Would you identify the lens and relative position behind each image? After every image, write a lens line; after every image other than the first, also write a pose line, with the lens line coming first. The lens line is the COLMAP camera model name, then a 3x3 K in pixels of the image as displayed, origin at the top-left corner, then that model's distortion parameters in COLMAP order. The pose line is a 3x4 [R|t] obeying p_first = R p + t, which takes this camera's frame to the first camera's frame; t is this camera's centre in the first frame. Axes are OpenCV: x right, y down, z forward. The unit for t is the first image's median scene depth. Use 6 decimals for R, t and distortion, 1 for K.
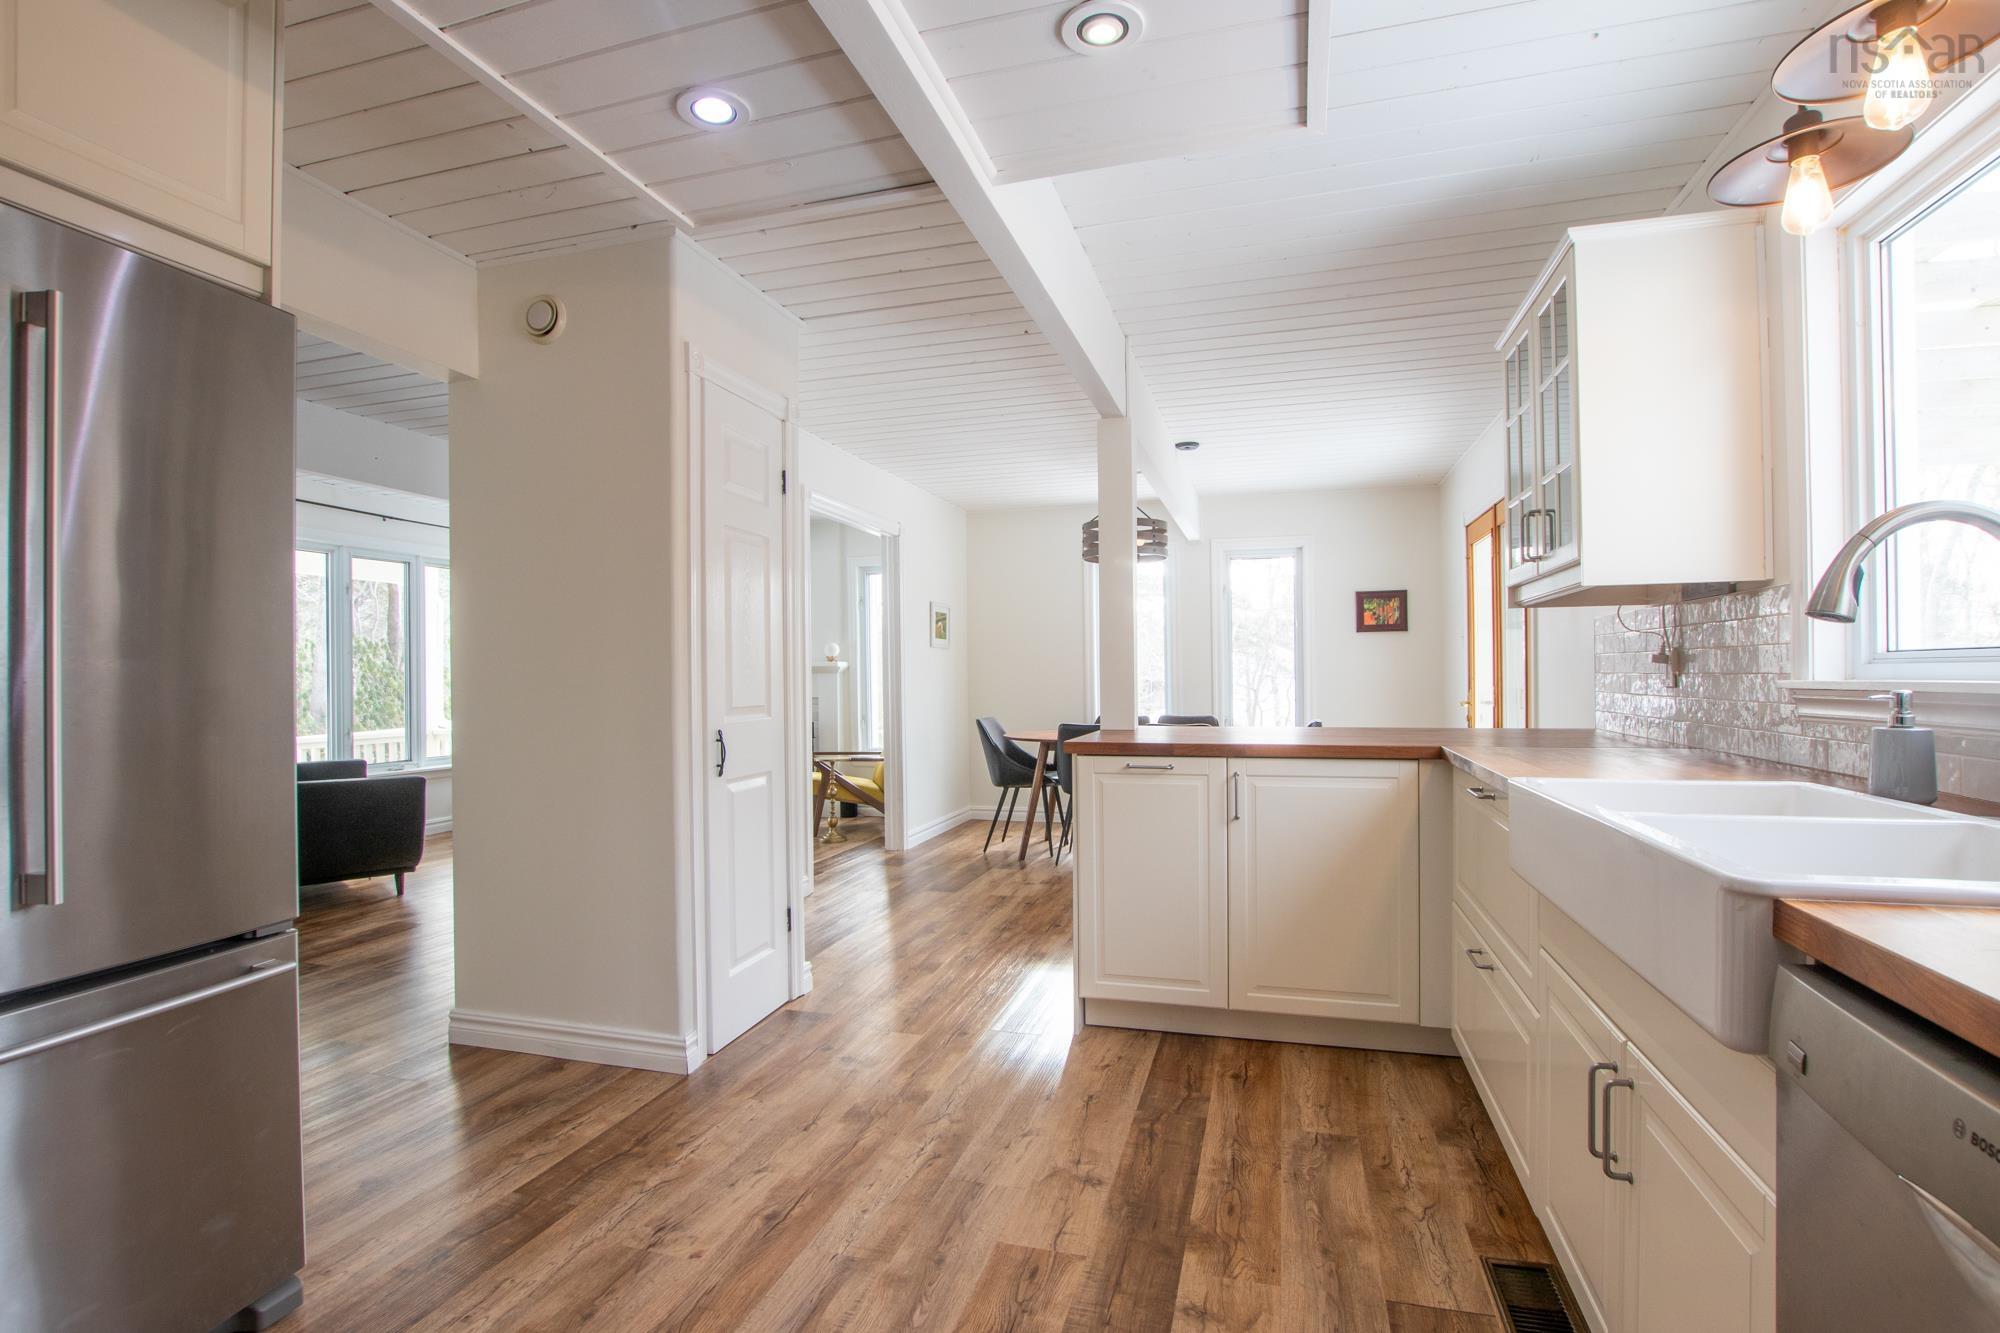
lens RADIAL K [[909.2, 0, 1005.1], [0, 909.2, 674.7], [0, 0, 1]] dist [-0.040500, 0.006212]
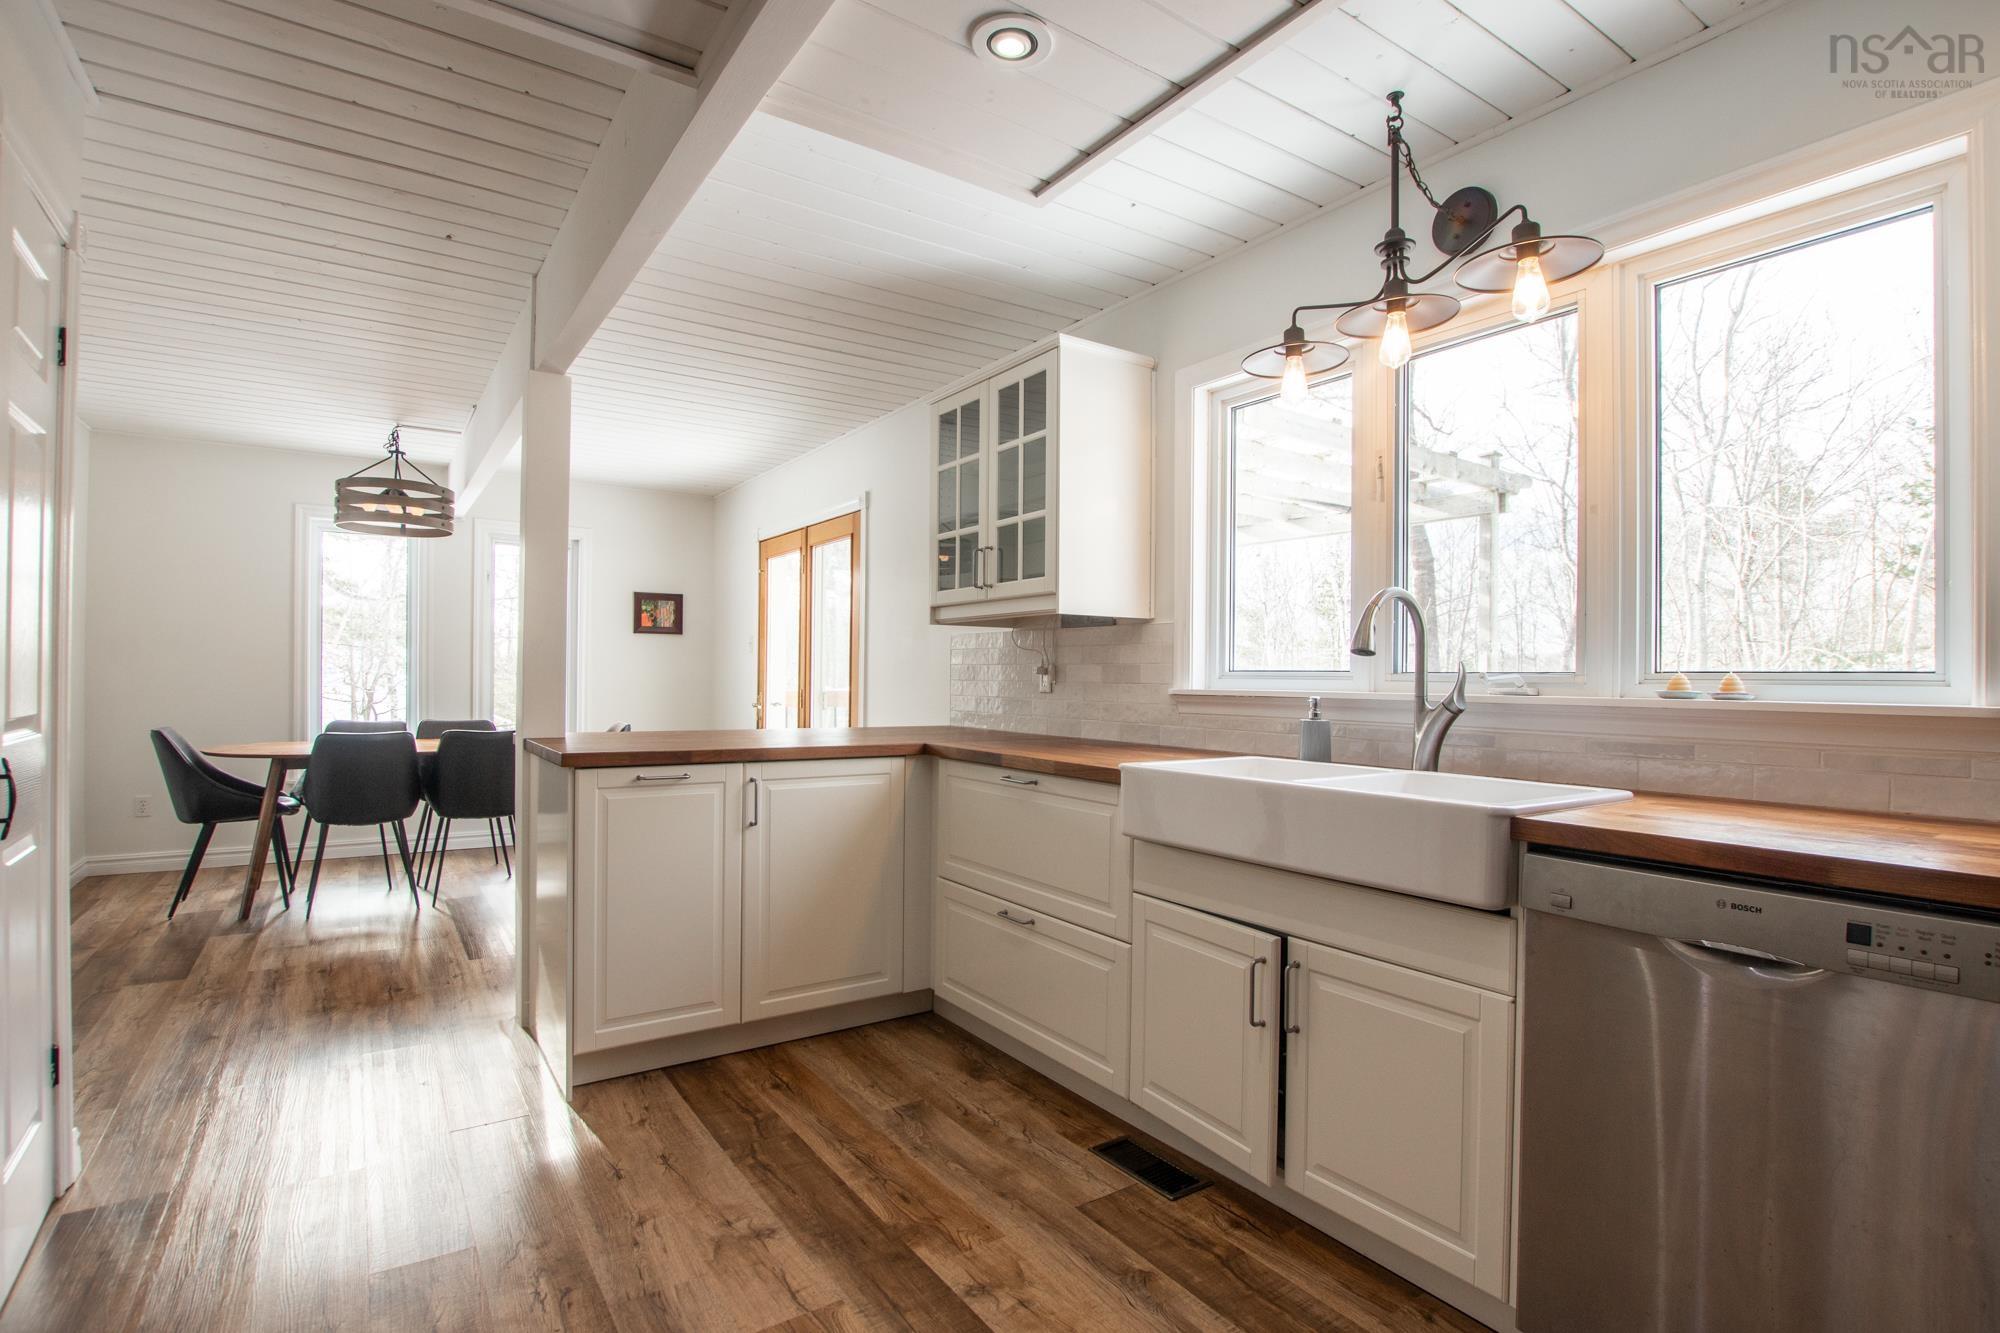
lens RADIAL K [[909.2, 0, 1005.1], [0, 909.2, 674.7], [0, 0, 1]] dist [-0.040500, 0.006212]
pose [[0.653424, 0.019839, 0.756732, -0.338333], [-0.018742, 0.999774, -0.010027, 0.002207], [-0.756760, -0.007631, 0.653648, 0.175197]]
